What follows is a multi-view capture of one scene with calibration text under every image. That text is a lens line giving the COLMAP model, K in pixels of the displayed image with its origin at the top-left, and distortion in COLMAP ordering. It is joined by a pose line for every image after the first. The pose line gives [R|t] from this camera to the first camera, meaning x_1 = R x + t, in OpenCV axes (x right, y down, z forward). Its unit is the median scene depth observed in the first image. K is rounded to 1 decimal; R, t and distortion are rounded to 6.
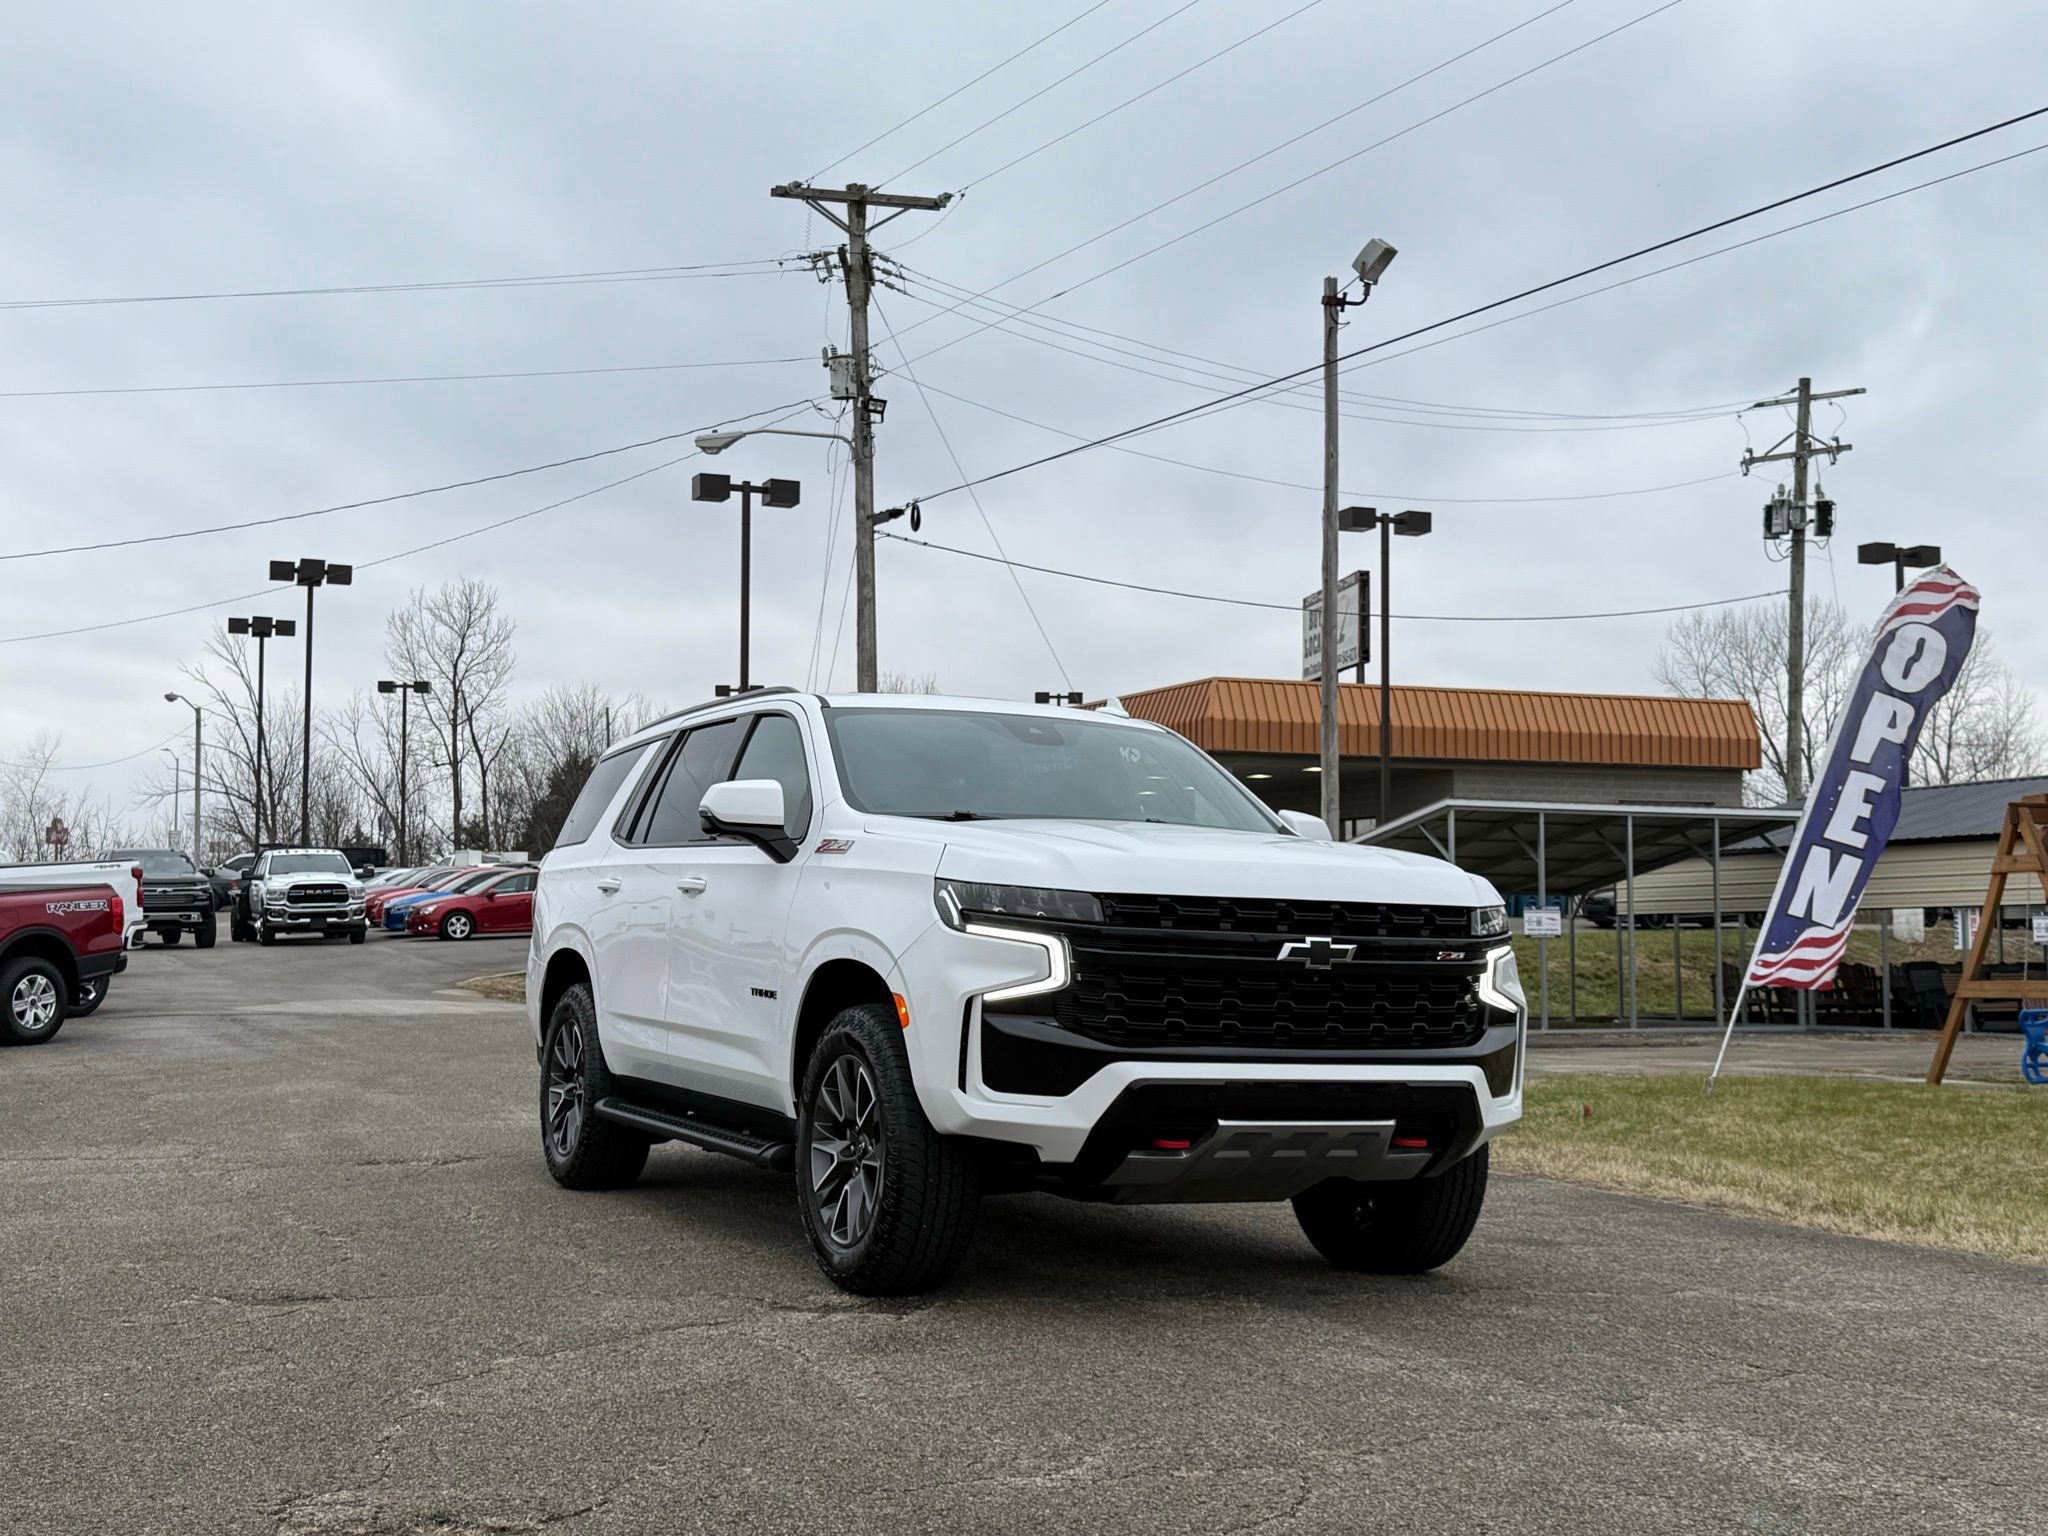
lens RADIAL K [[2359.1, 0, 1042.6], [0, 2359.1, 784.7], [0, 0, 1]] dist [0.152800, 0.000000]
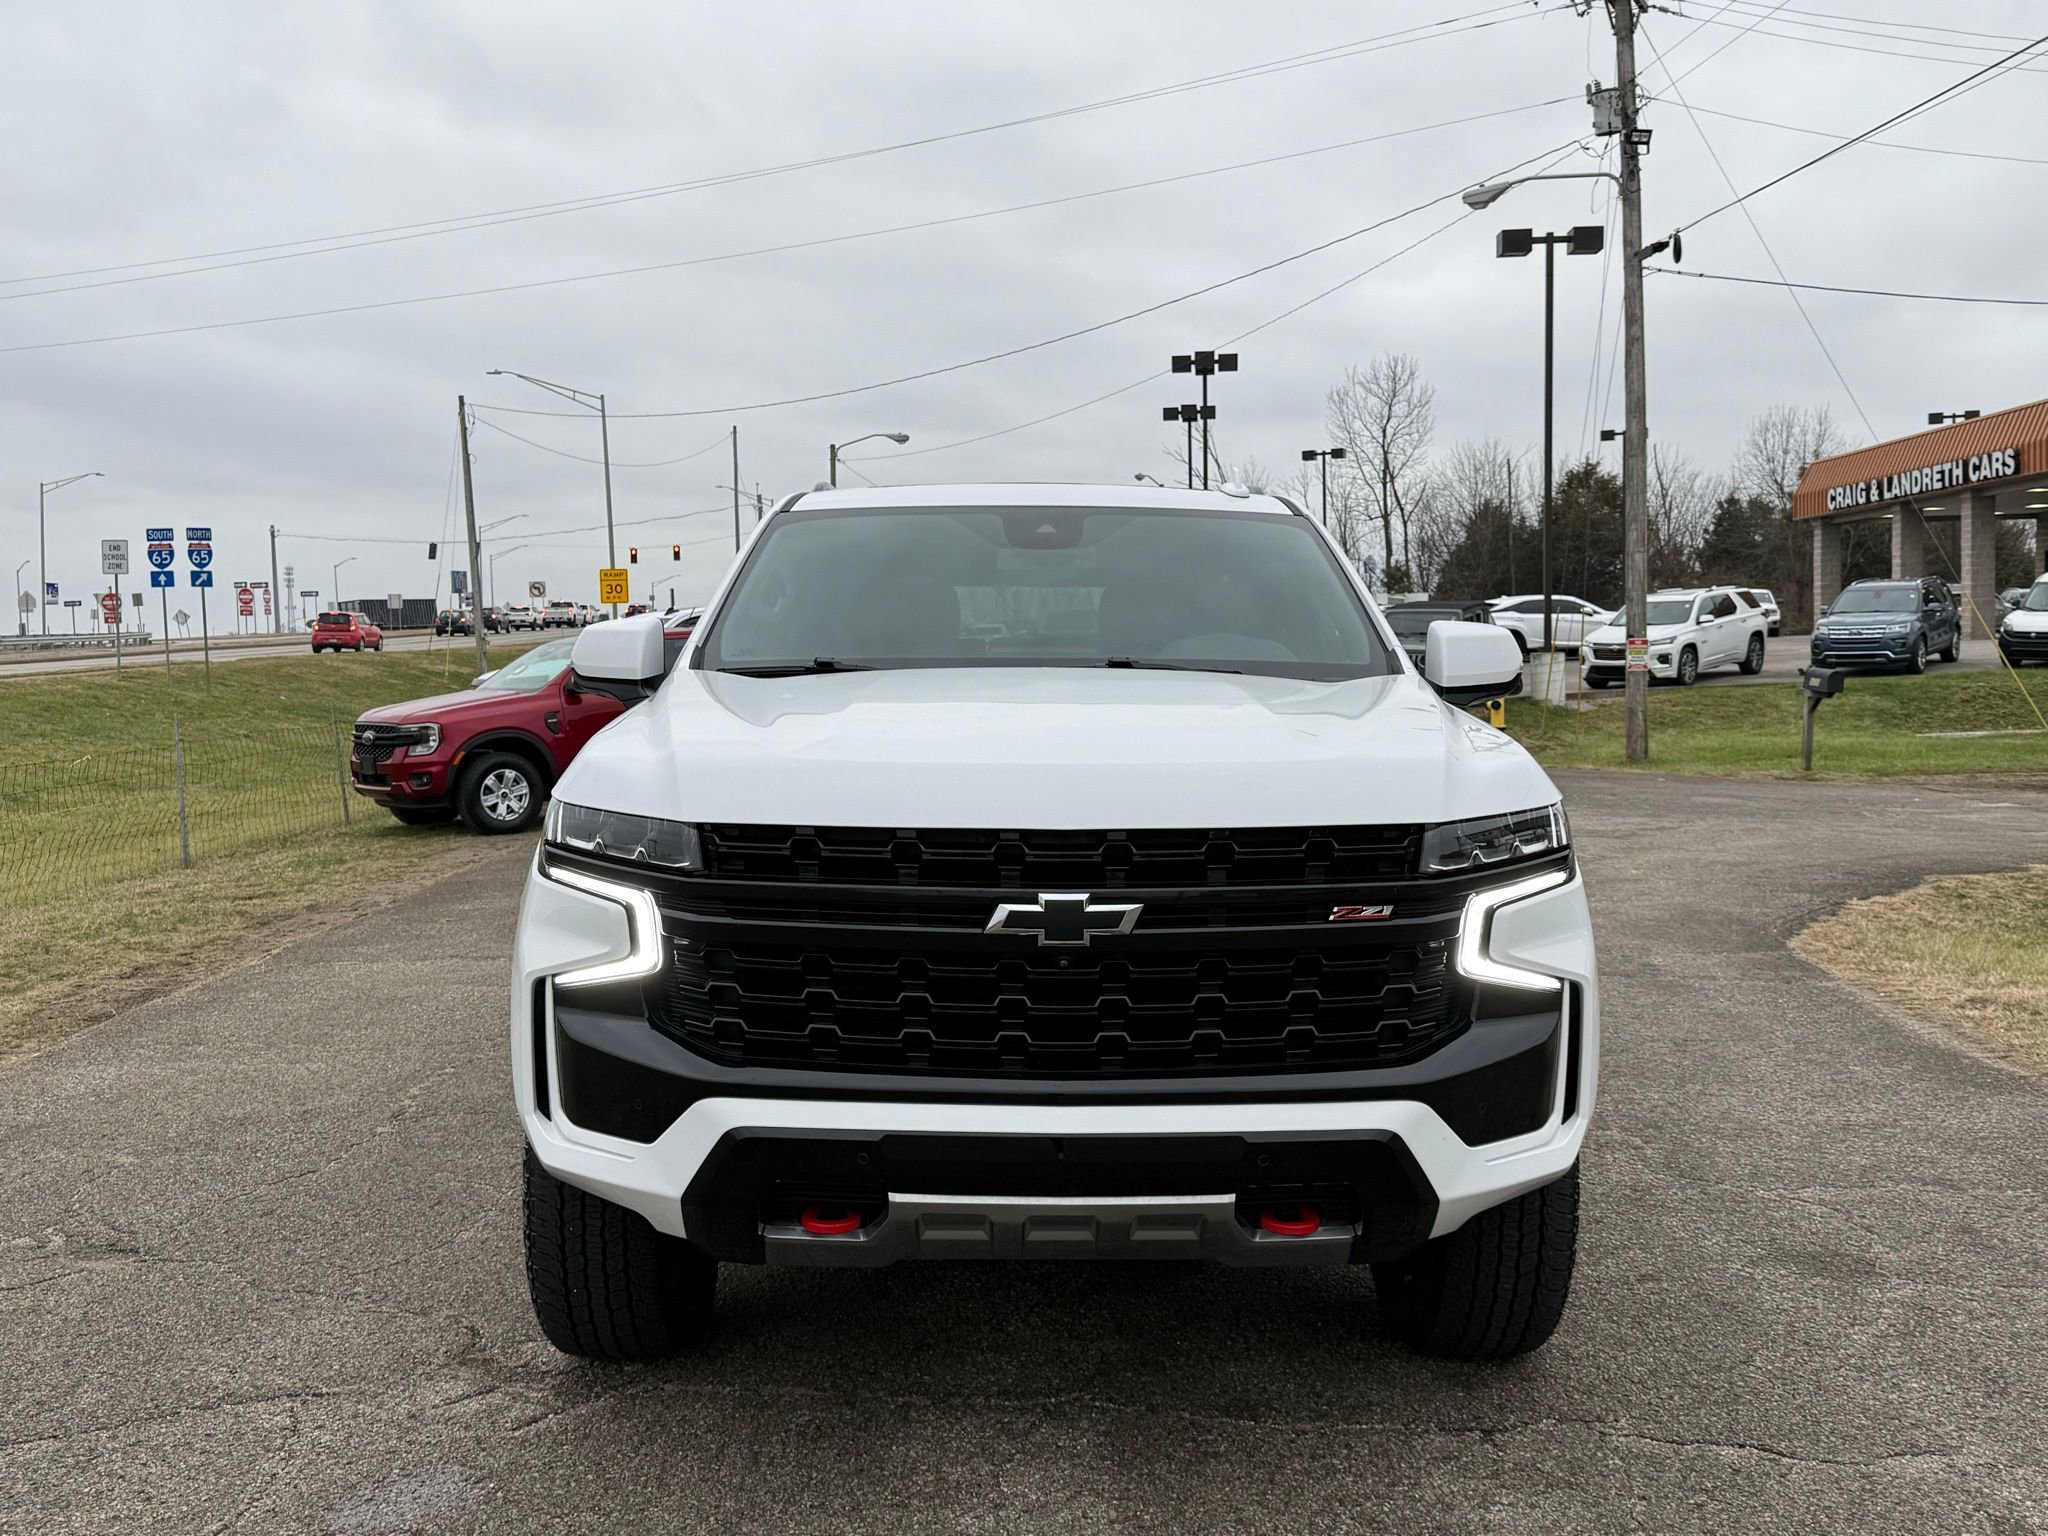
lens RADIAL K [[2023.0, 0, 1002.7], [0, 2023.0, 754.3], [0, 0, 1]] dist [0.065663, 0.000000]
pose [[0.899685, -0.004899, -0.436513, 0.067932], [0.053164, 0.993723, 0.098424, -0.004275], [0.433291, -0.111757, 0.894298, 0.114625]]
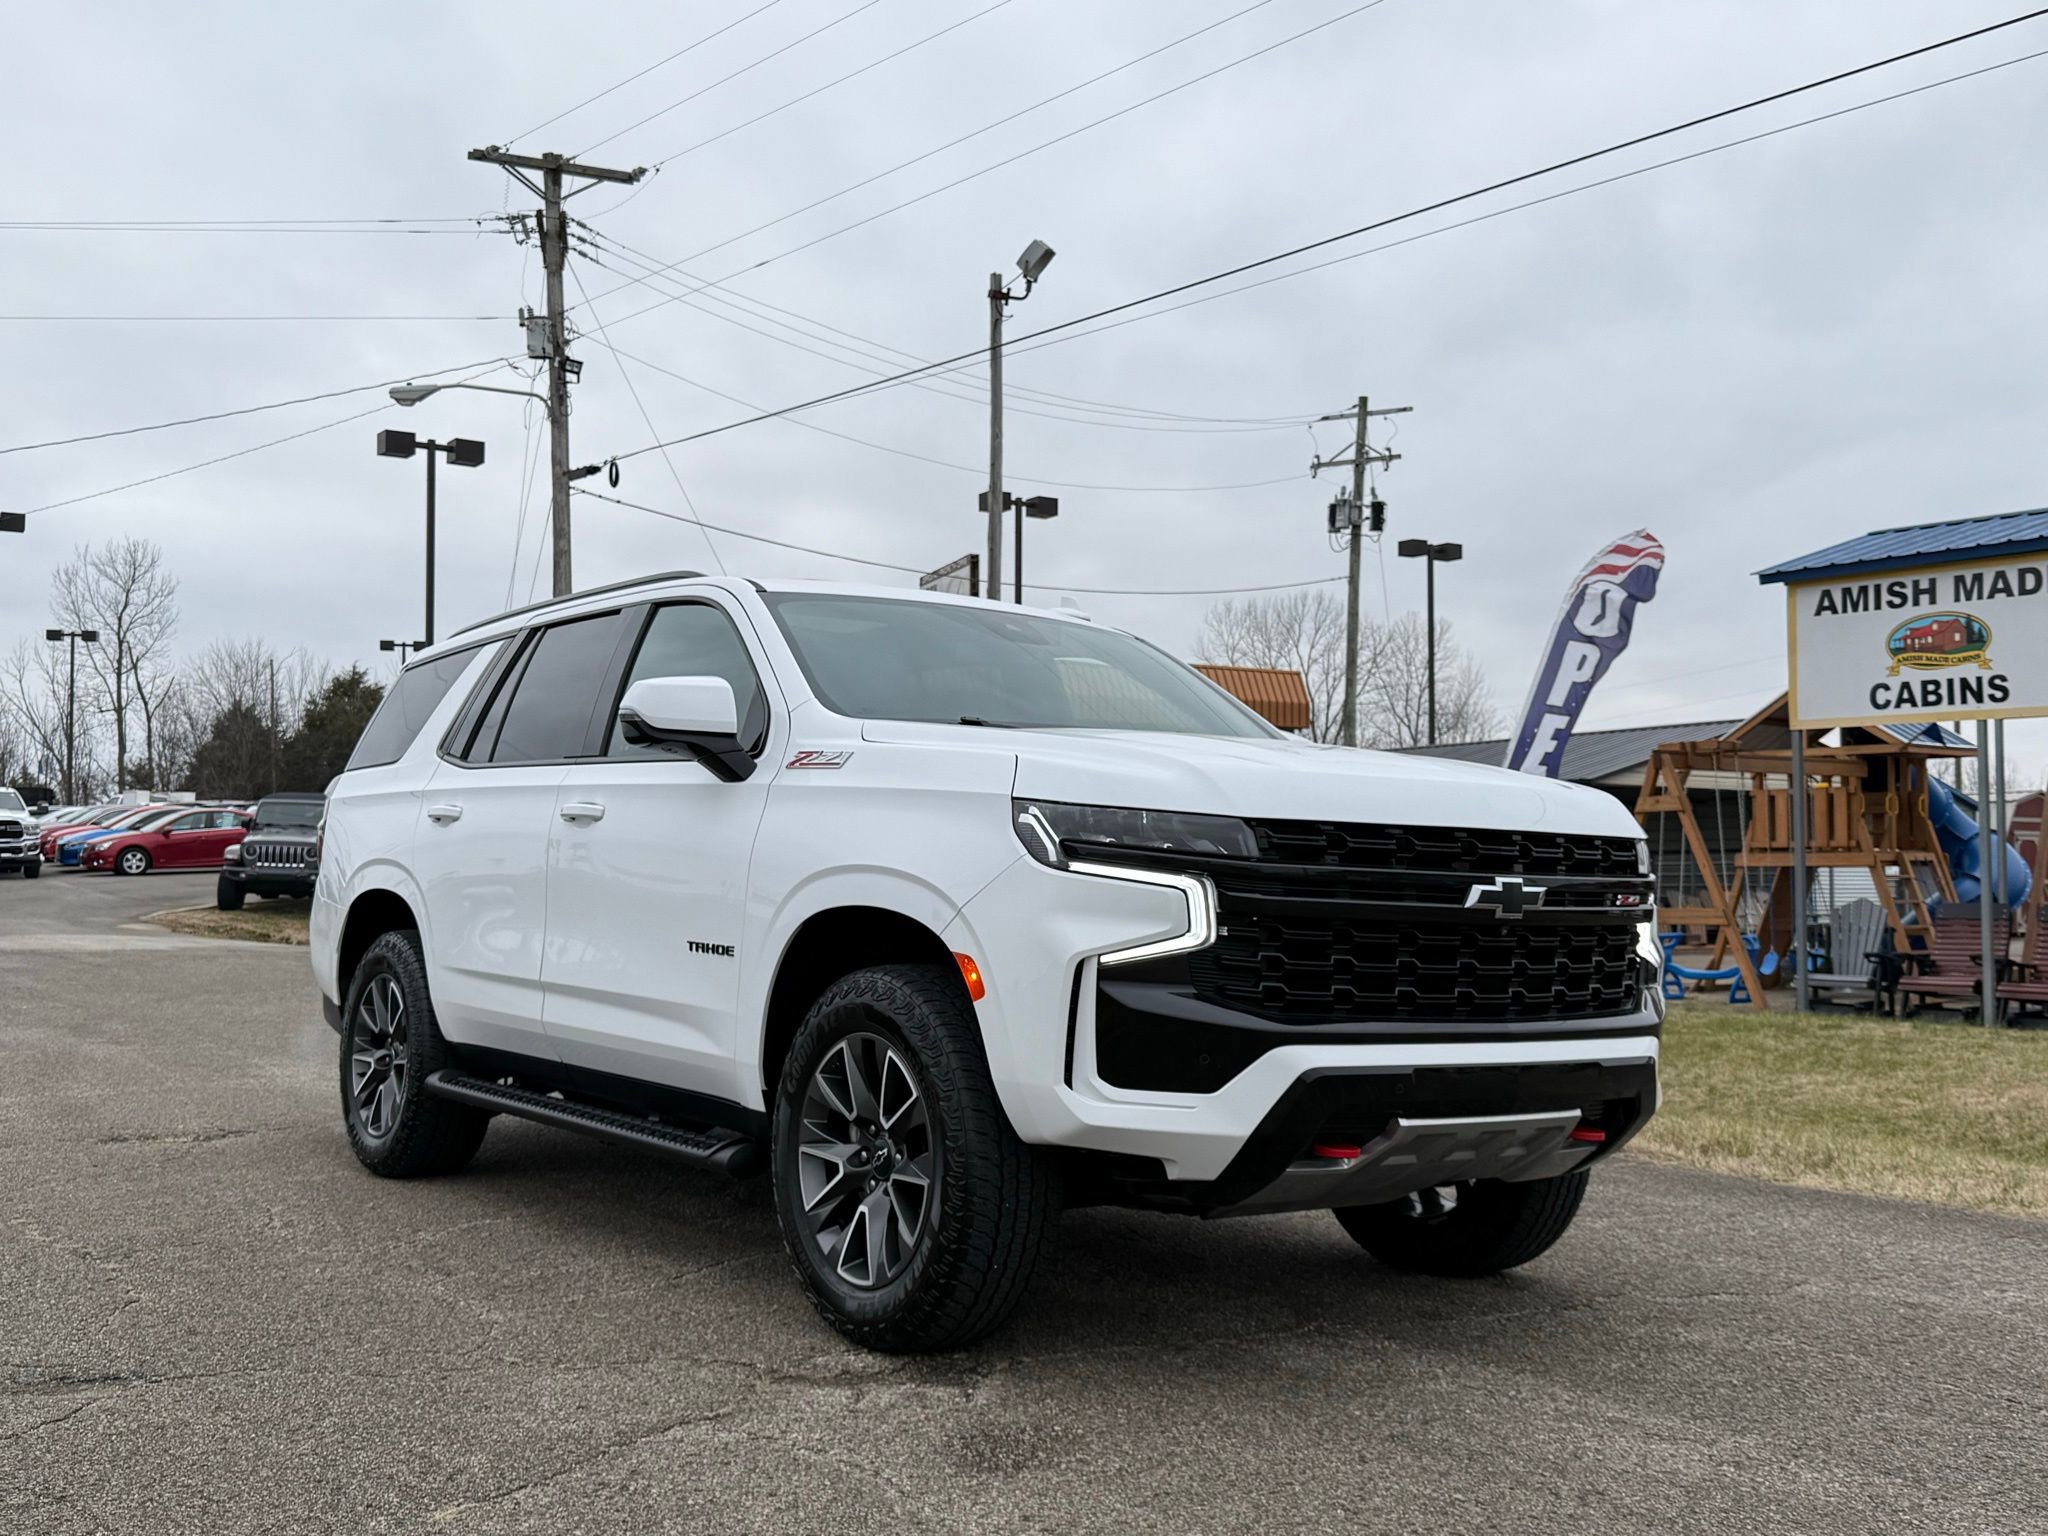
lens RADIAL K [[2023.0, 0, 1054.6], [0, 2023.0, 795.1], [0, 0, 1]] dist [0.065663, 0.000000]
pose [[0.982228, 0.006323, 0.187583, -0.032068], [-0.011319, 0.999609, 0.025576, 0.004727], [-0.187348, -0.027245, 0.981916, 0.079711]]
